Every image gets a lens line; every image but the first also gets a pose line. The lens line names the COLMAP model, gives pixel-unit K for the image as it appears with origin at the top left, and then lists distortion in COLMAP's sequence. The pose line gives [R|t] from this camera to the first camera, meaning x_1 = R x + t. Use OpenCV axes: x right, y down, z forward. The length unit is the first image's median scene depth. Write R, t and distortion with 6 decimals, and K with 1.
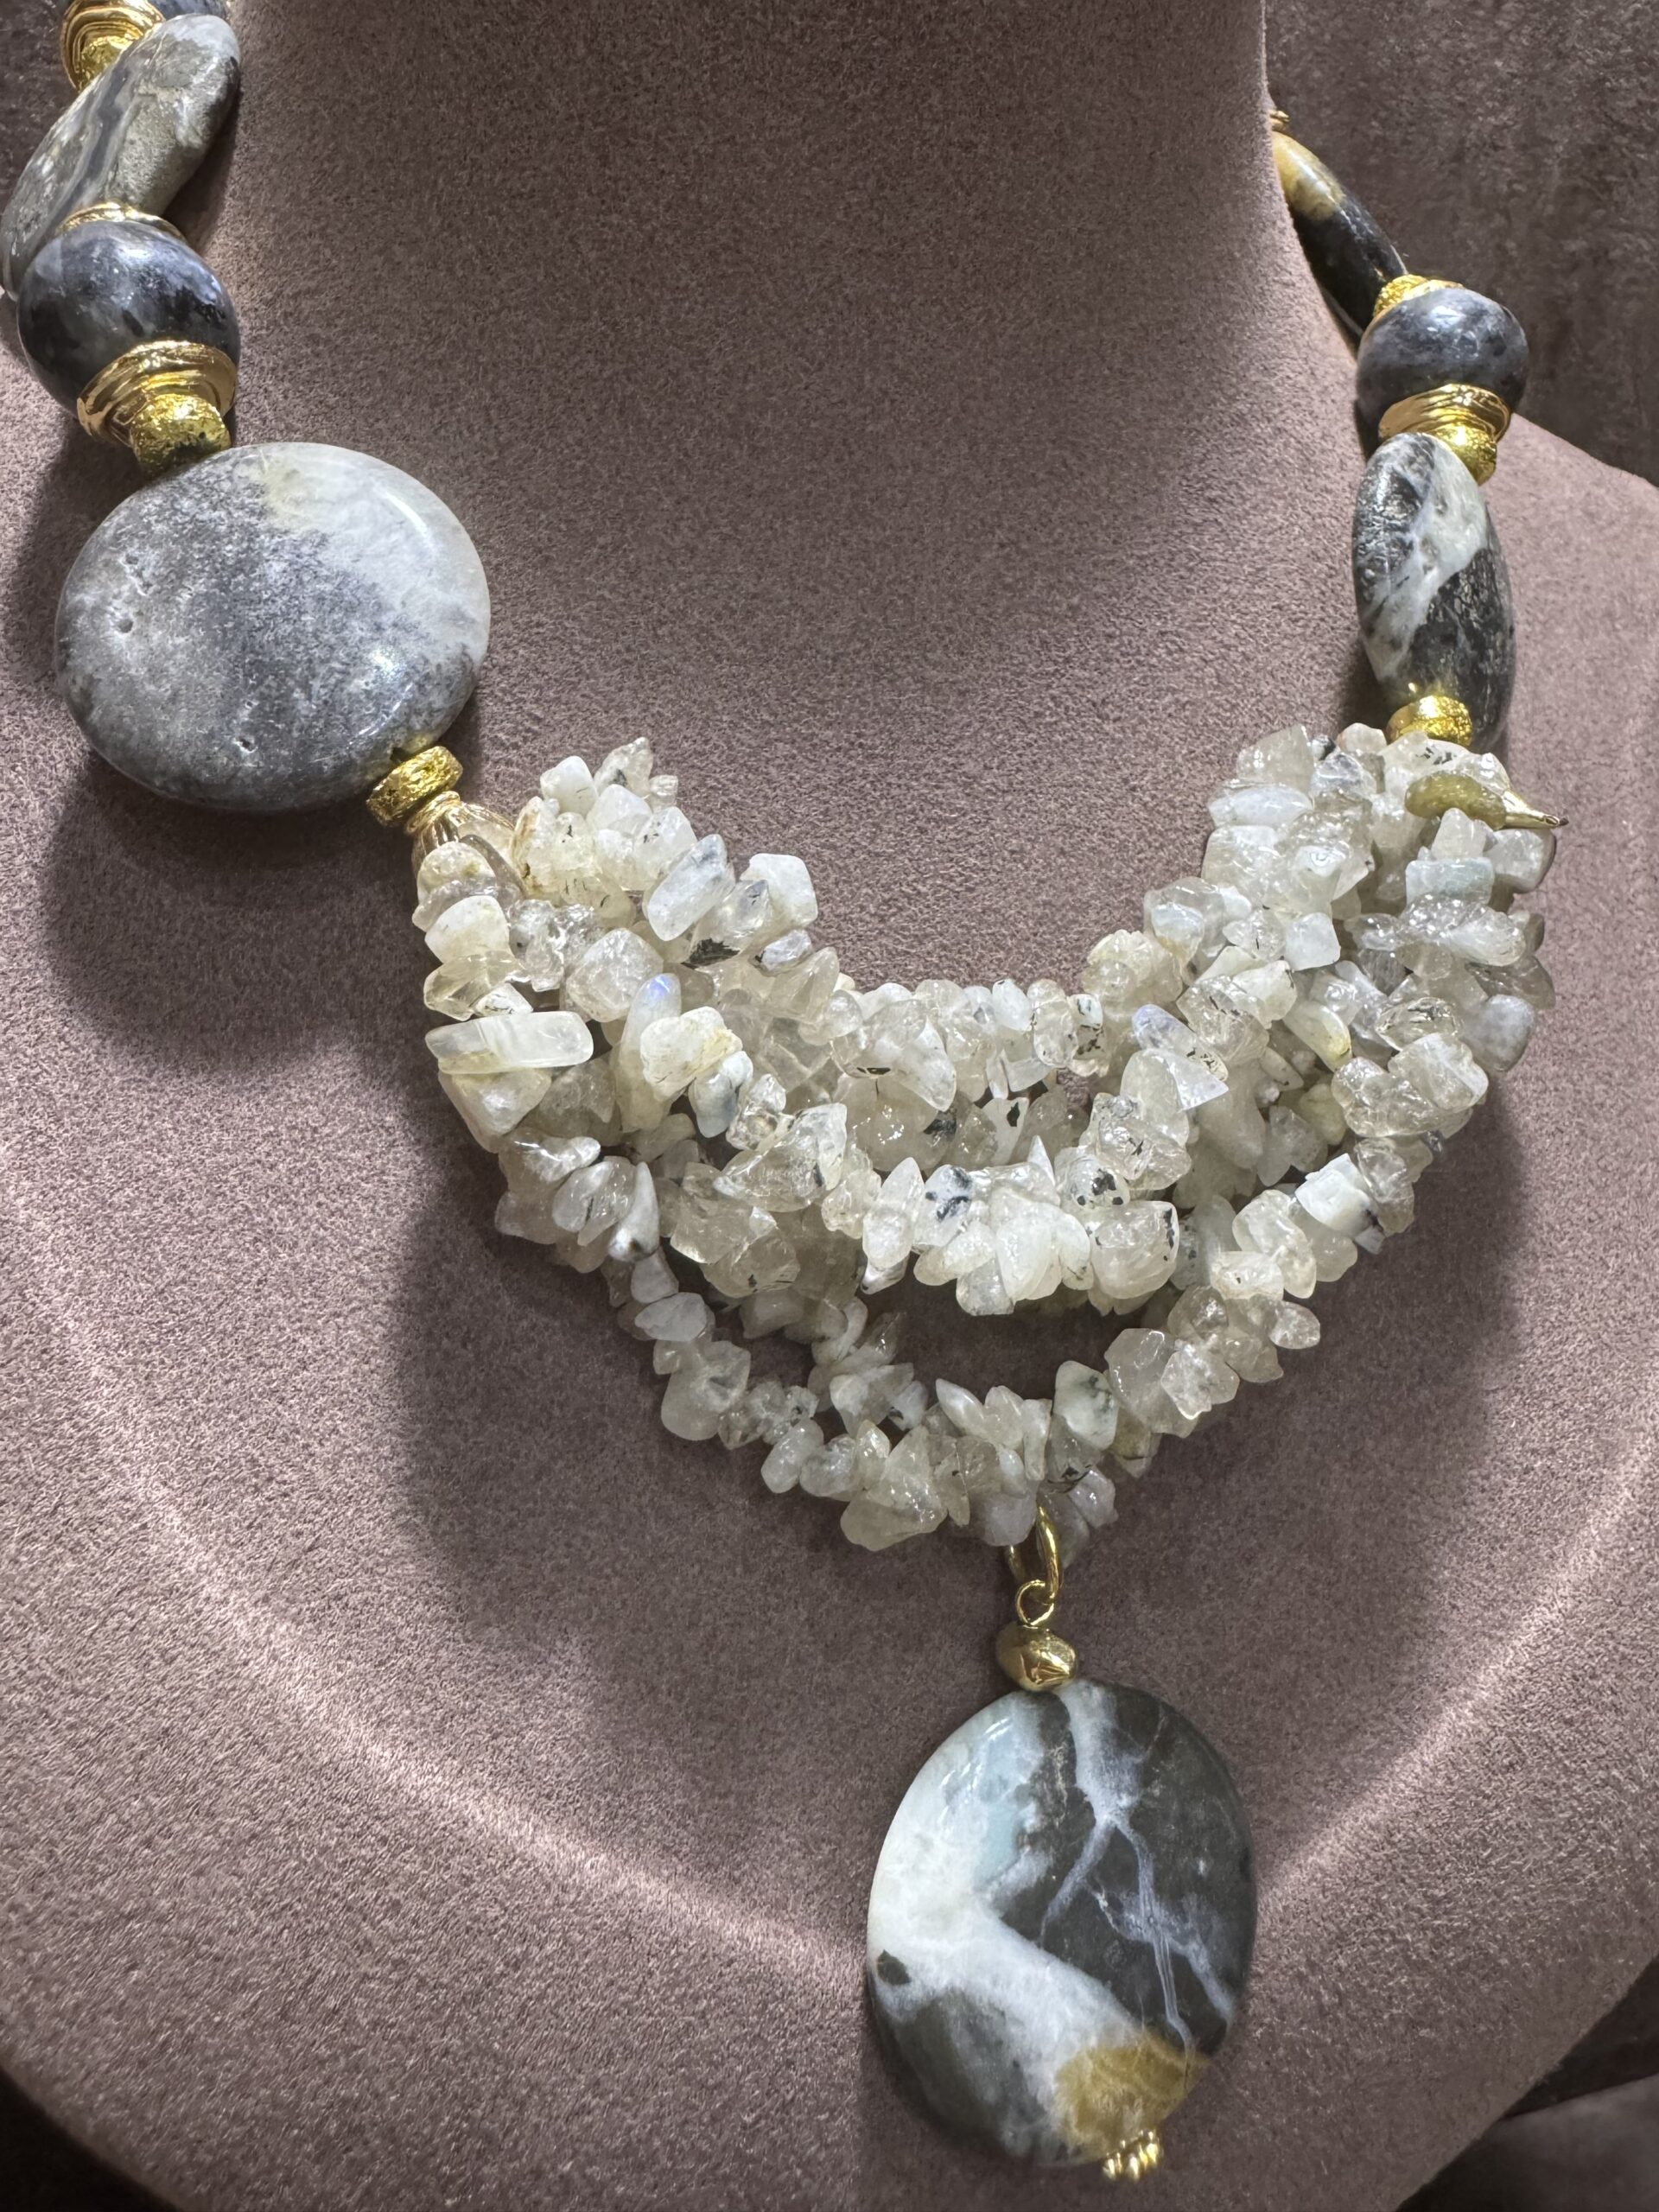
lens RADIAL K [[1537.3, 0, 828.6], [0, 1537.3, 940.4], [0, 0, 1]] dist [-0.002543, -0.000106]
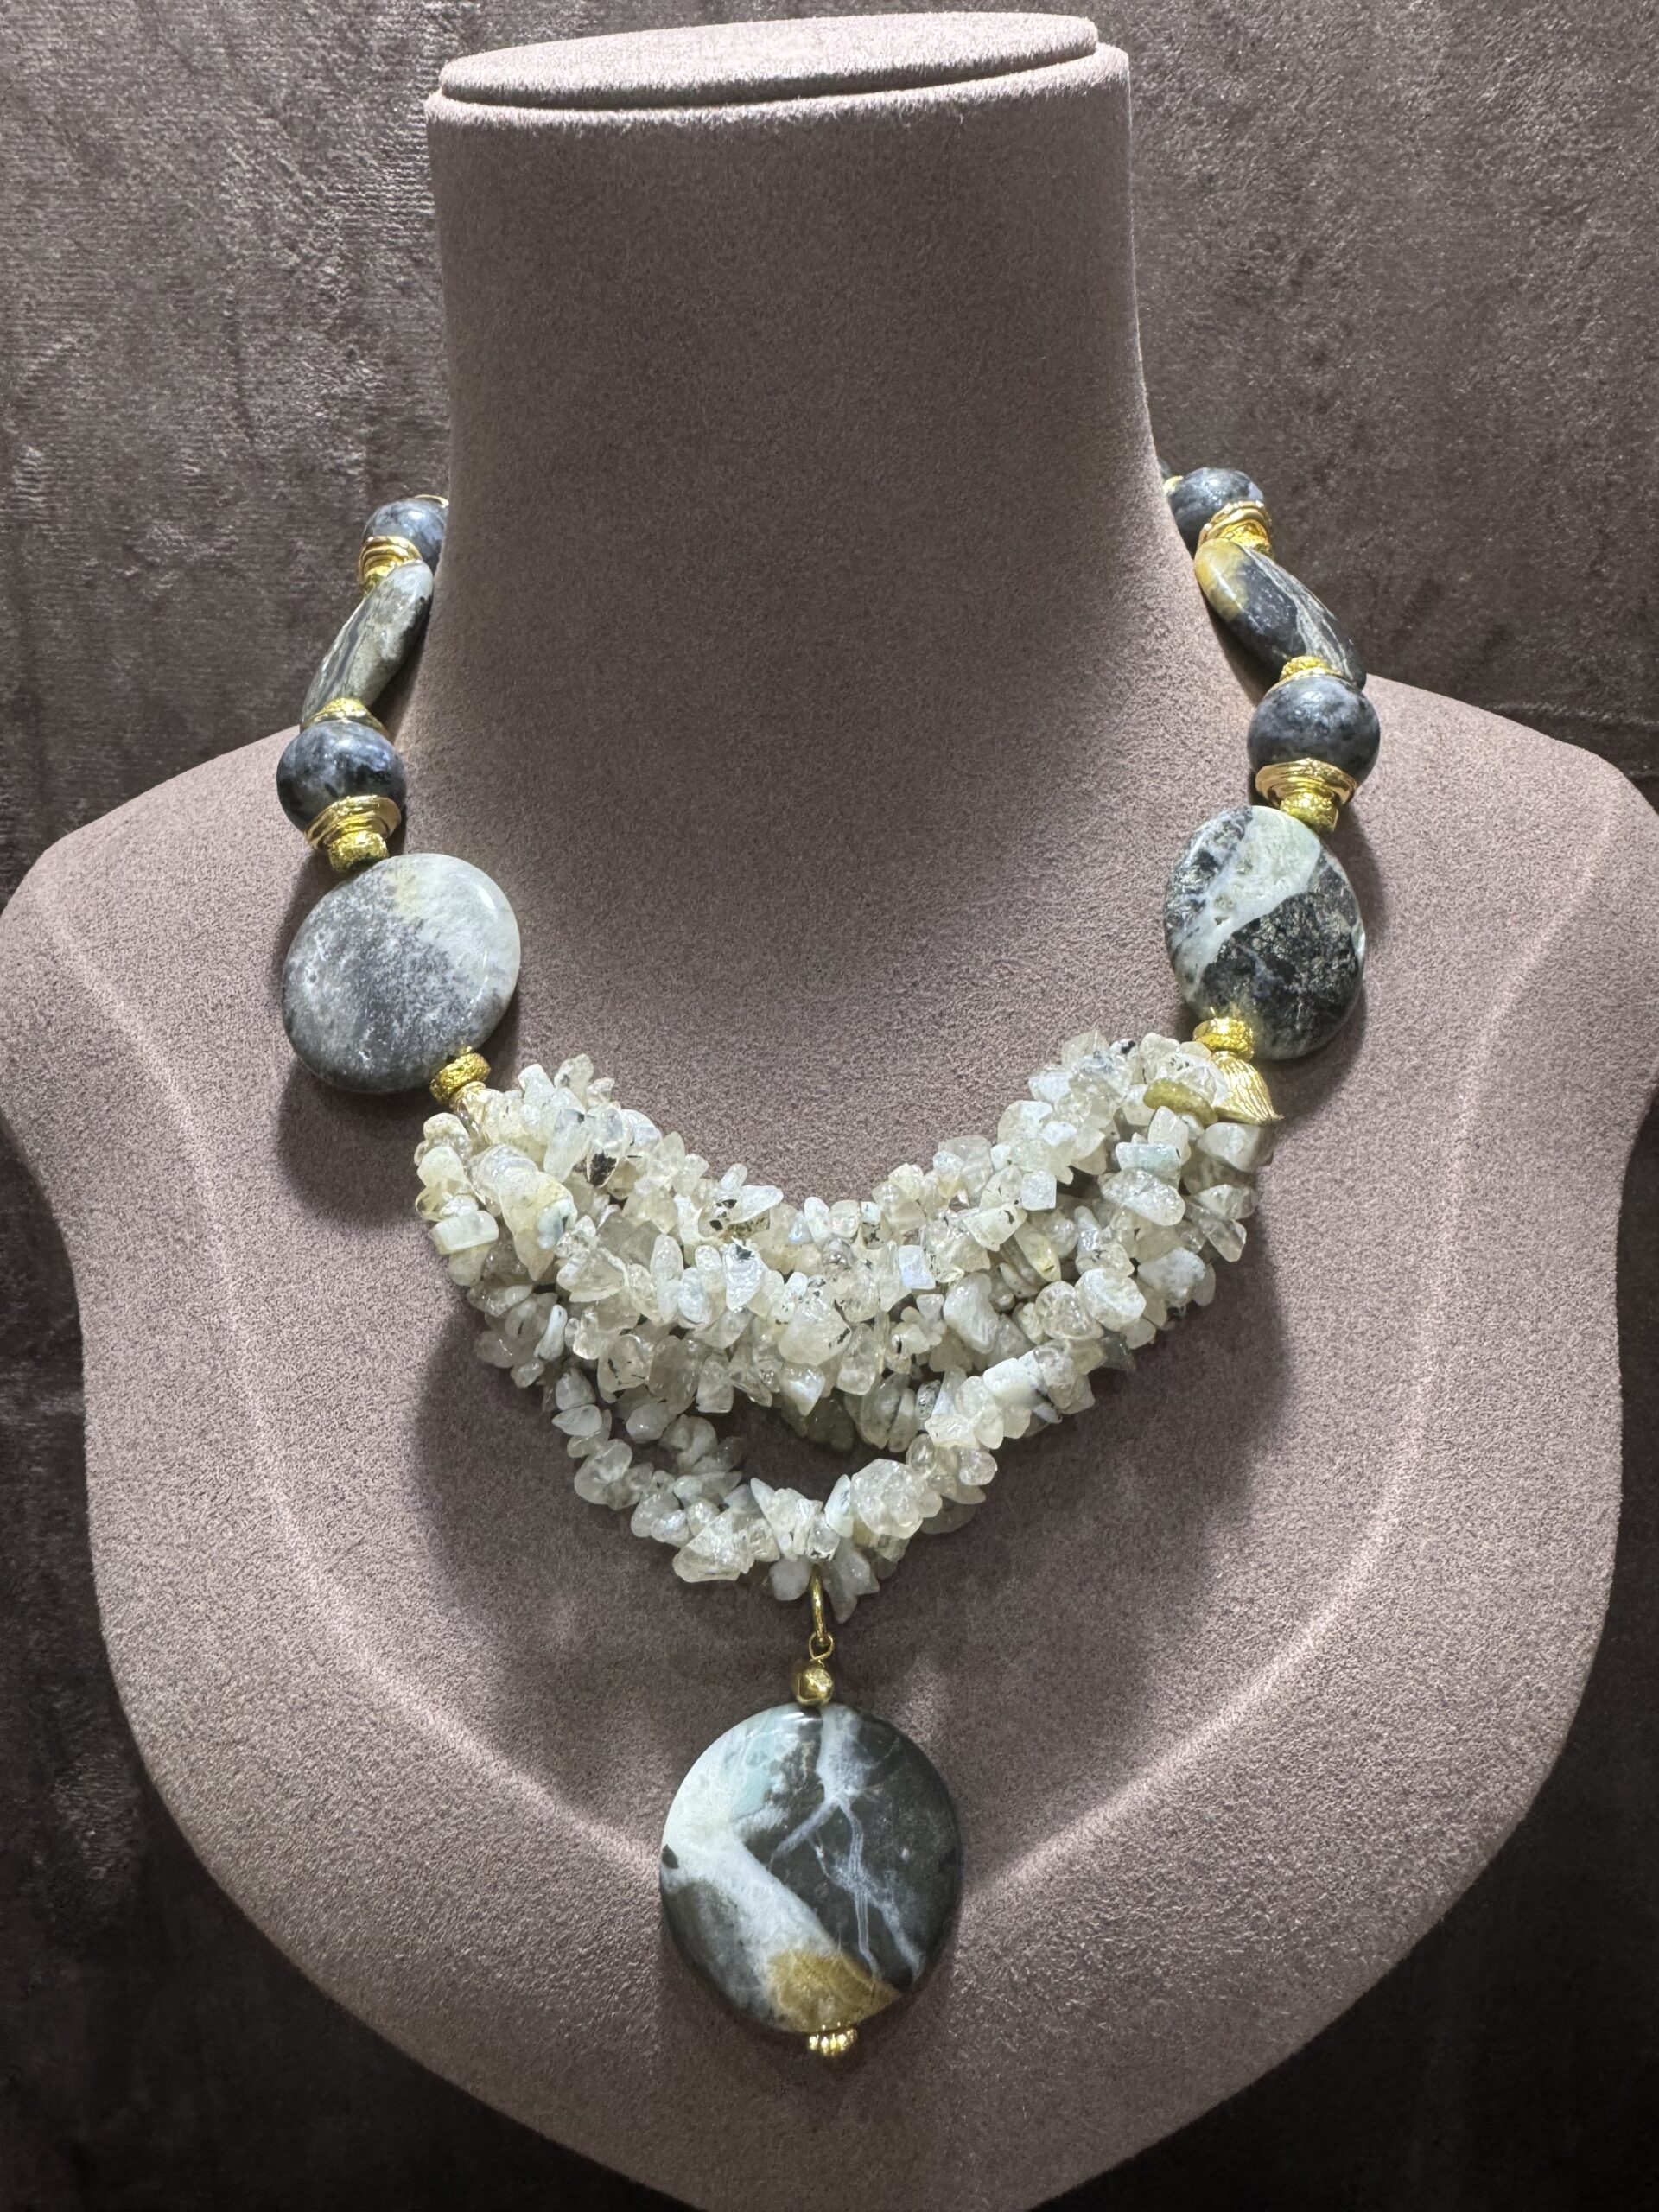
lens RADIAL K [[1537.3, 0, 851.4], [0, 1537.3, 1006.0], [0, 0, 1]] dist [-0.002543, -0.000106]
pose [[0.952024, 0.012042, -0.305785, 0.583410], [-0.029125, 0.998255, -0.051365, -0.097614], [0.304633, 0.057807, 0.950714, -0.387744]]
